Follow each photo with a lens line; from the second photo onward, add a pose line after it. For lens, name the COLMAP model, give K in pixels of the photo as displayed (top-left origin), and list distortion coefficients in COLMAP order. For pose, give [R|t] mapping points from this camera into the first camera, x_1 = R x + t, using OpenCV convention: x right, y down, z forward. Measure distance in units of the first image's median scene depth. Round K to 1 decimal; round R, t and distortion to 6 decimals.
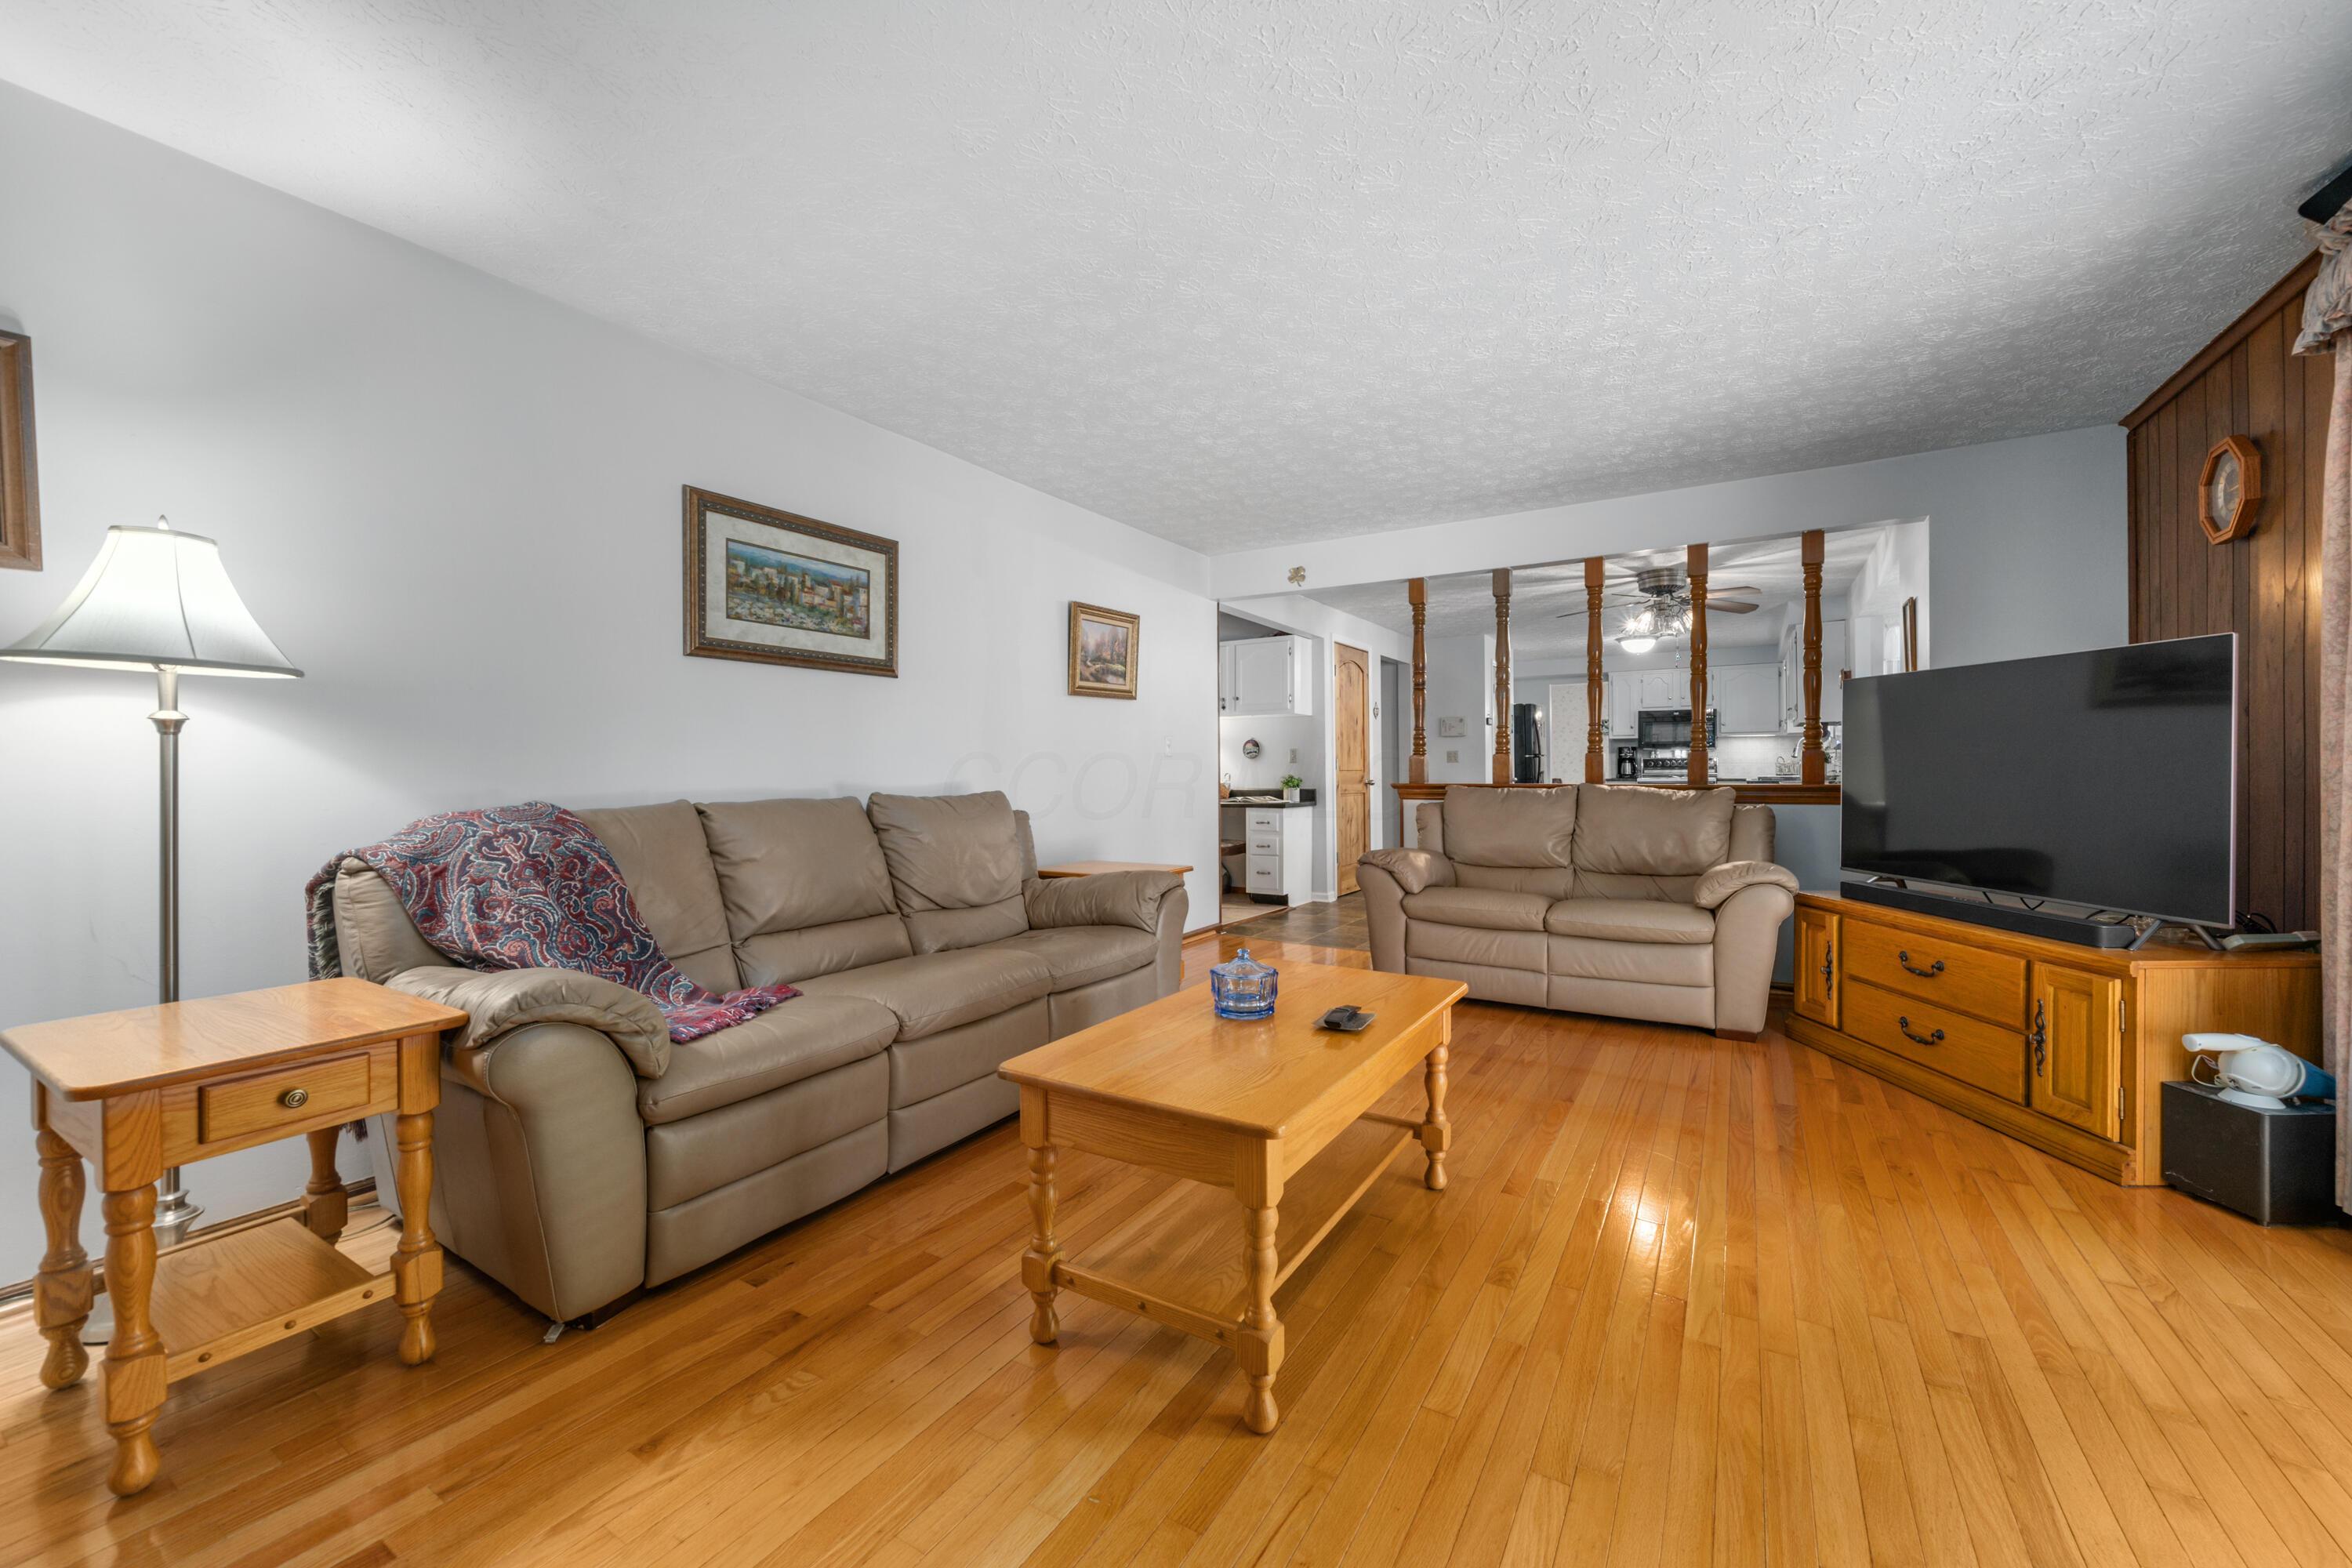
lens RADIAL K [[912.1, 0, 1197.0], [0, 912.1, 772.2], [0, 0, 1]] dist [-0.004201, 0.000008]
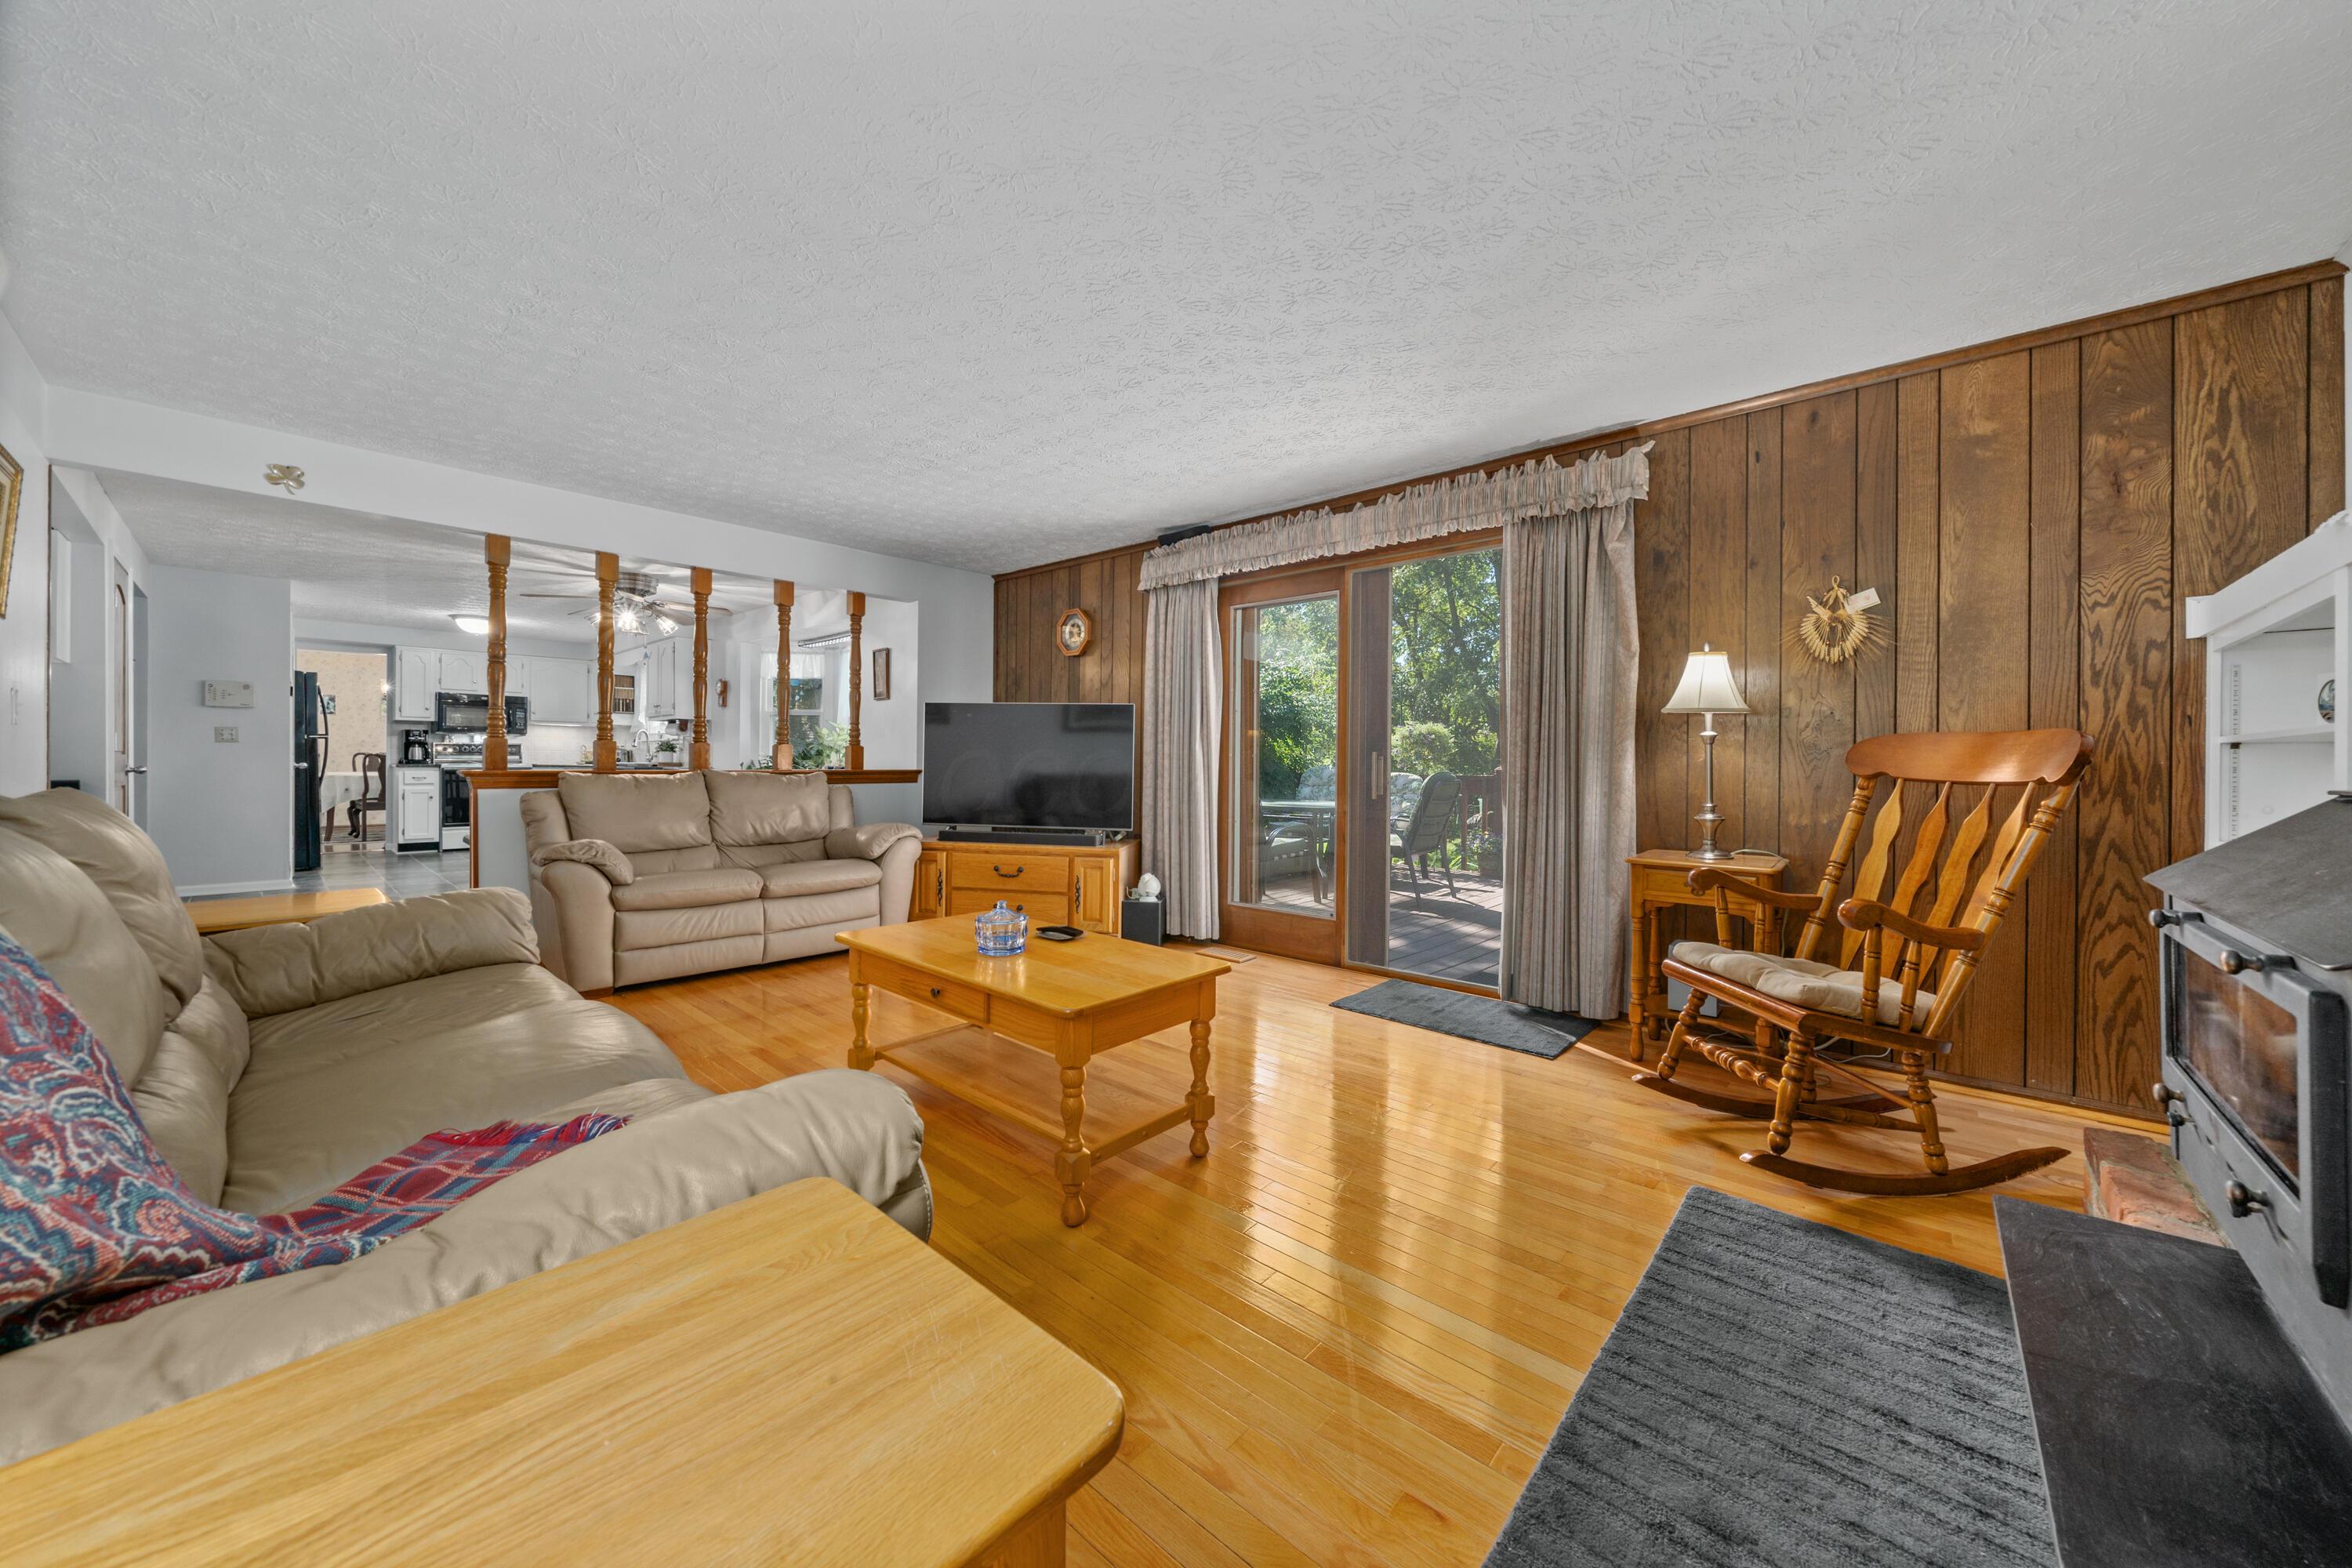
lens RADIAL K [[817.8, 0, 1172.1], [0, 817.8, 763.0], [0, 0, 1]] dist [-0.002948, -0.000091]
pose [[0.188907, 0.003915, 0.981987, -0.376774], [-0.009367, 0.999954, -0.002185, 0.000721], [-0.981950, -0.008786, 0.188935, 0.205840]]
